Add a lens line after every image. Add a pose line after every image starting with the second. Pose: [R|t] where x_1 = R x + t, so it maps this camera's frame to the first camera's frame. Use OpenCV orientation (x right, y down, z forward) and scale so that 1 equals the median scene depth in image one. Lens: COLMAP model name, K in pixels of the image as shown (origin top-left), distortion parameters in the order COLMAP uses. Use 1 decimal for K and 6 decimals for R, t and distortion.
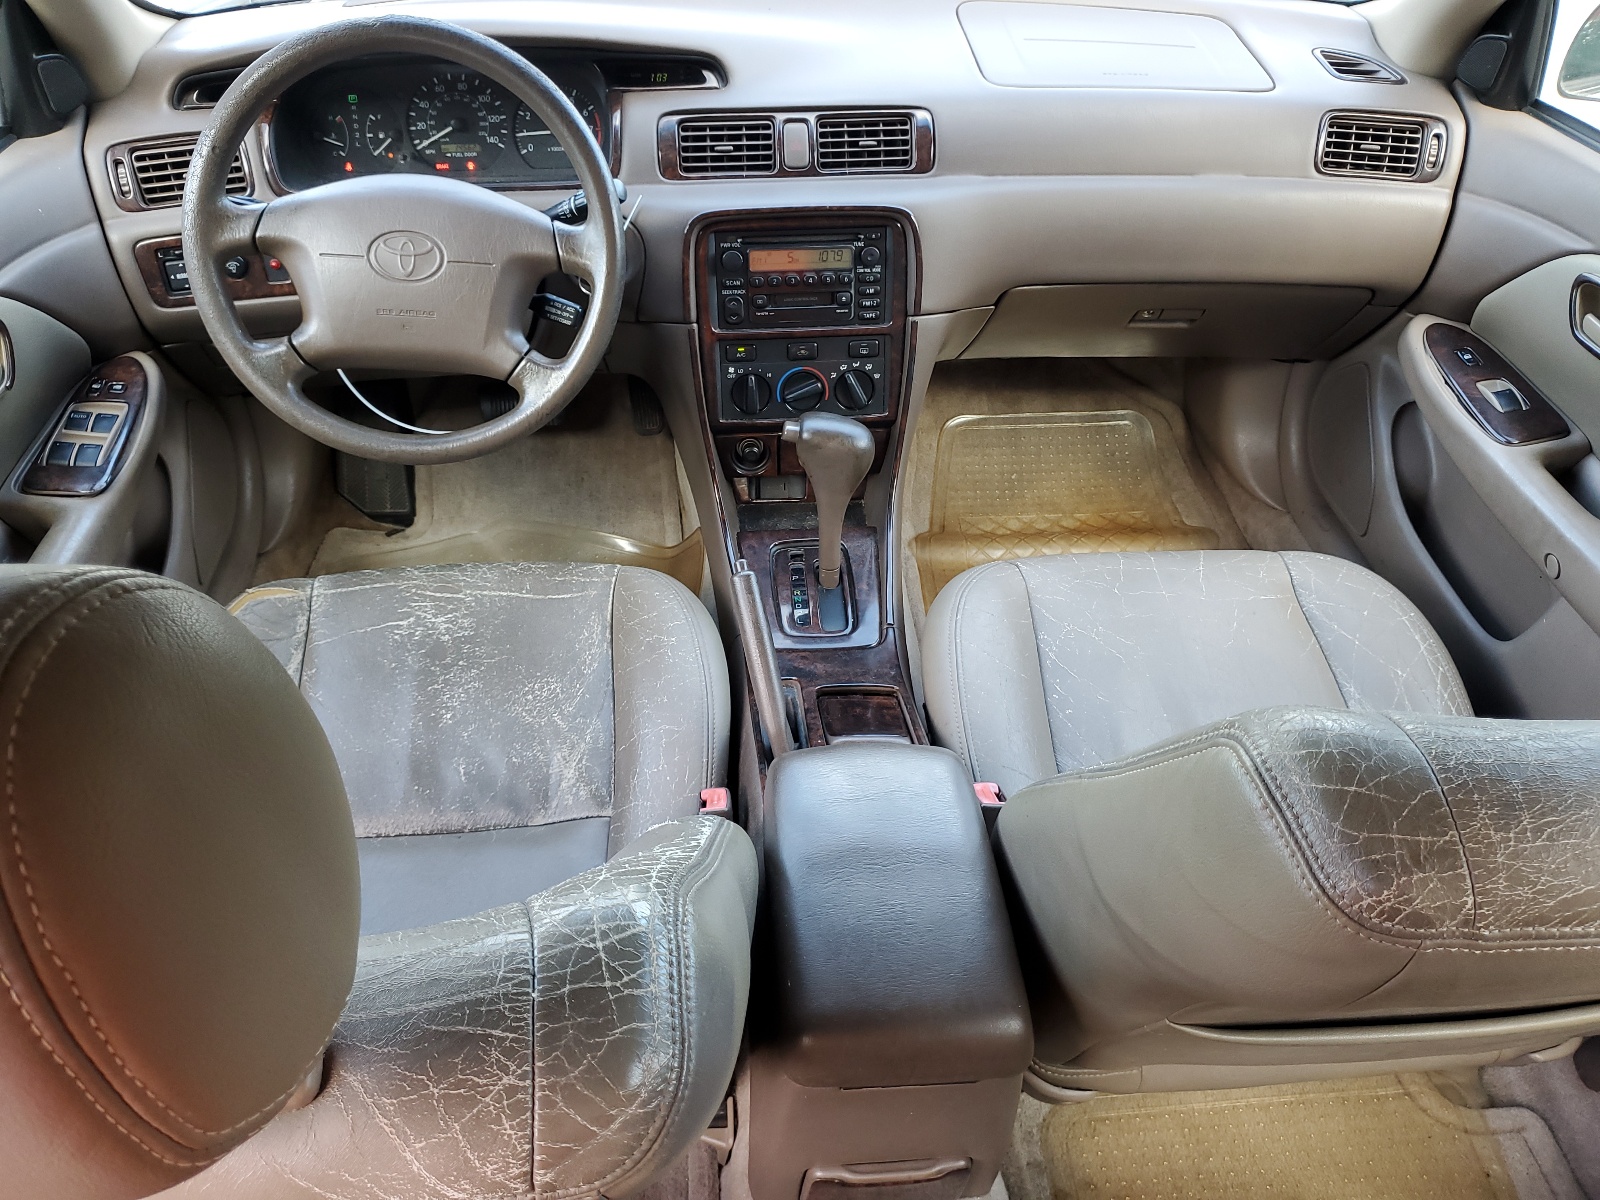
lens RADIAL K [[1221.1, 0, 793.9], [0, 1221.1, 602.1], [0, 0, 1]] dist [-0.014499, -0.003445]
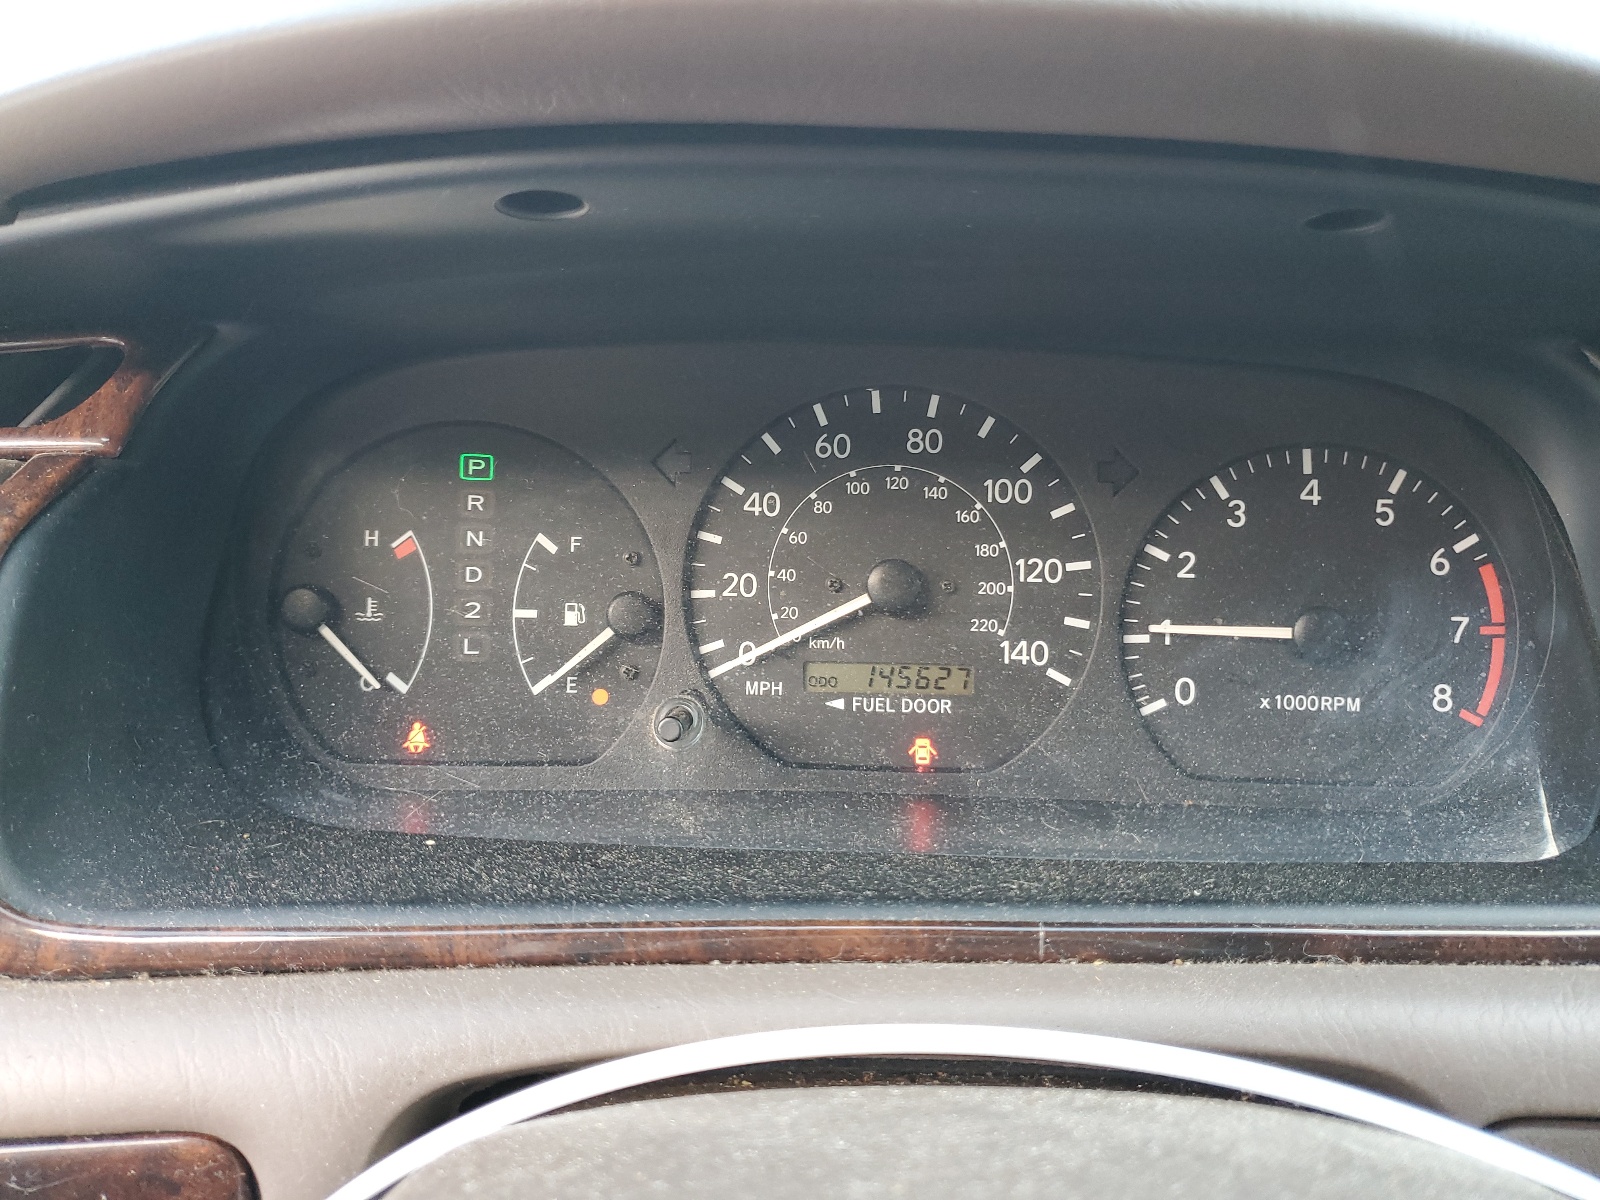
lens RADIAL K [[1221.1, 0, 801.5], [0, 1221.1, 599.6], [0, 0, 1]] dist [-0.014499, -0.003445]
pose [[0.986460, 0.039834, -0.159093, -0.255504], [-0.094352, 0.931286, -0.351858, -0.304691], [0.134145, 0.362104, 0.922435, 0.778731]]
